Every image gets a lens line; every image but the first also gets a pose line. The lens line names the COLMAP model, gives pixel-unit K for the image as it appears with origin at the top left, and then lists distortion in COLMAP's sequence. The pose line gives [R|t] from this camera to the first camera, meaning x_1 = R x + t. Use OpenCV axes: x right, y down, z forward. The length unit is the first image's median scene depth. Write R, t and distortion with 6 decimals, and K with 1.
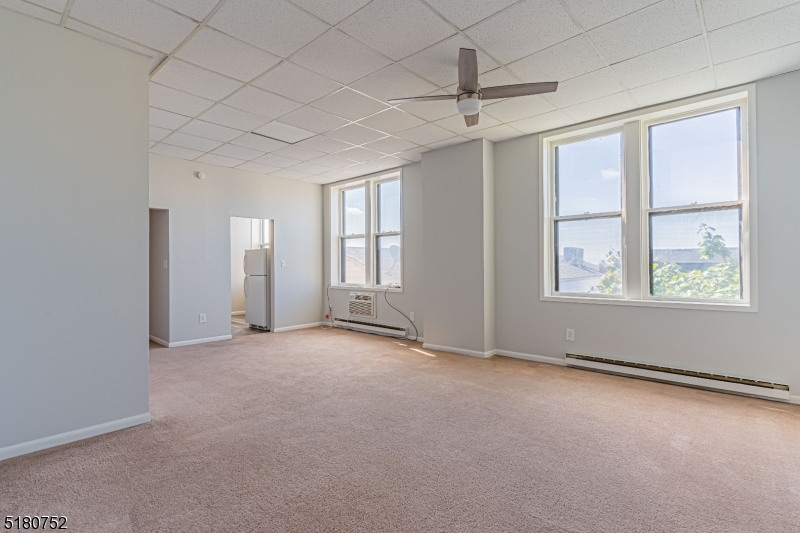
lens RADIAL K [[380.4, 0, 398.8], [0, 380.4, 266.2], [0, 0, 1]] dist [0.004978, -0.001521]
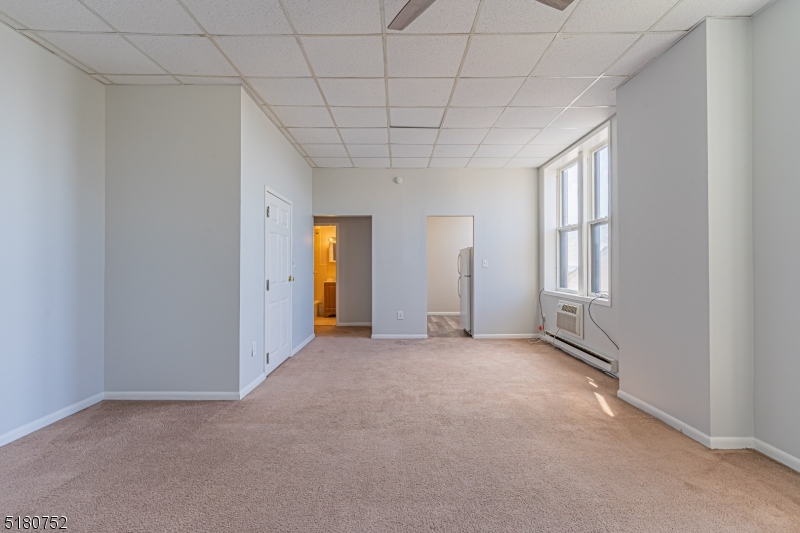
lens RADIAL K [[380.4, 0, 400.5], [0, 380.4, 265.3], [0, 0, 1]] dist [0.004978, -0.001521]
pose [[0.678909, 0.001788, -0.734221, 0.250476], [-0.003997, 0.999991, -0.001261, -0.000598], [0.734212, 0.003791, 0.678910, 0.274078]]
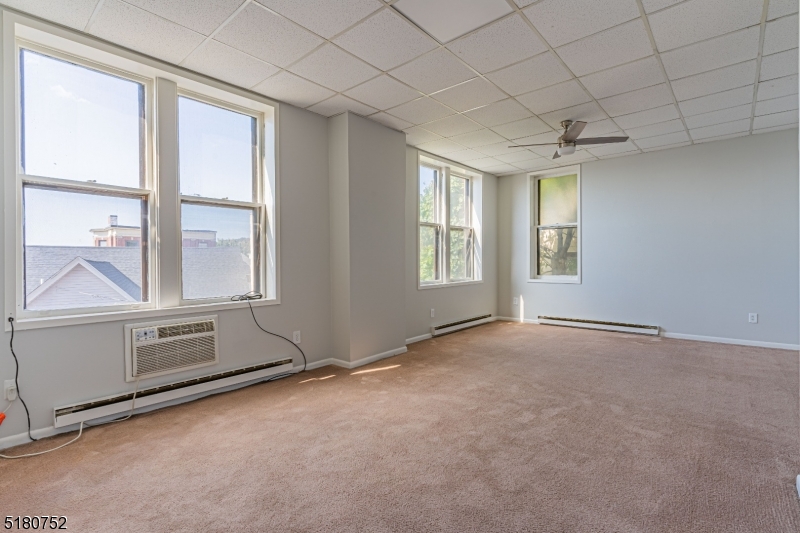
lens RADIAL K [[380.4, 0, 396.4], [0, 380.4, 260.9], [0, 0, 1]] dist [0.004978, -0.001521]
pose [[-0.013888, -0.016861, 0.999761, -0.618388], [-0.022792, 0.999603, 0.016542, -0.016754], [-0.999644, -0.022556, -0.014267, 0.821060]]
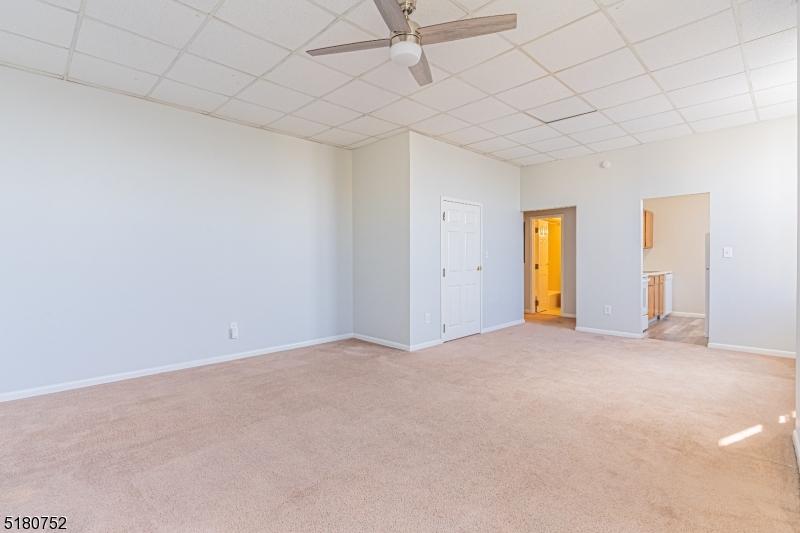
lens RADIAL K [[380.4, 0, 401.8], [0, 380.4, 265.2], [0, 0, 1]] dist [0.004978, -0.001521]
pose [[-0.051316, 0.022071, -0.998439, 0.474268], [0.004389, 0.999751, 0.021875, -0.002021], [0.998673, -0.003260, -0.051400, 0.502259]]
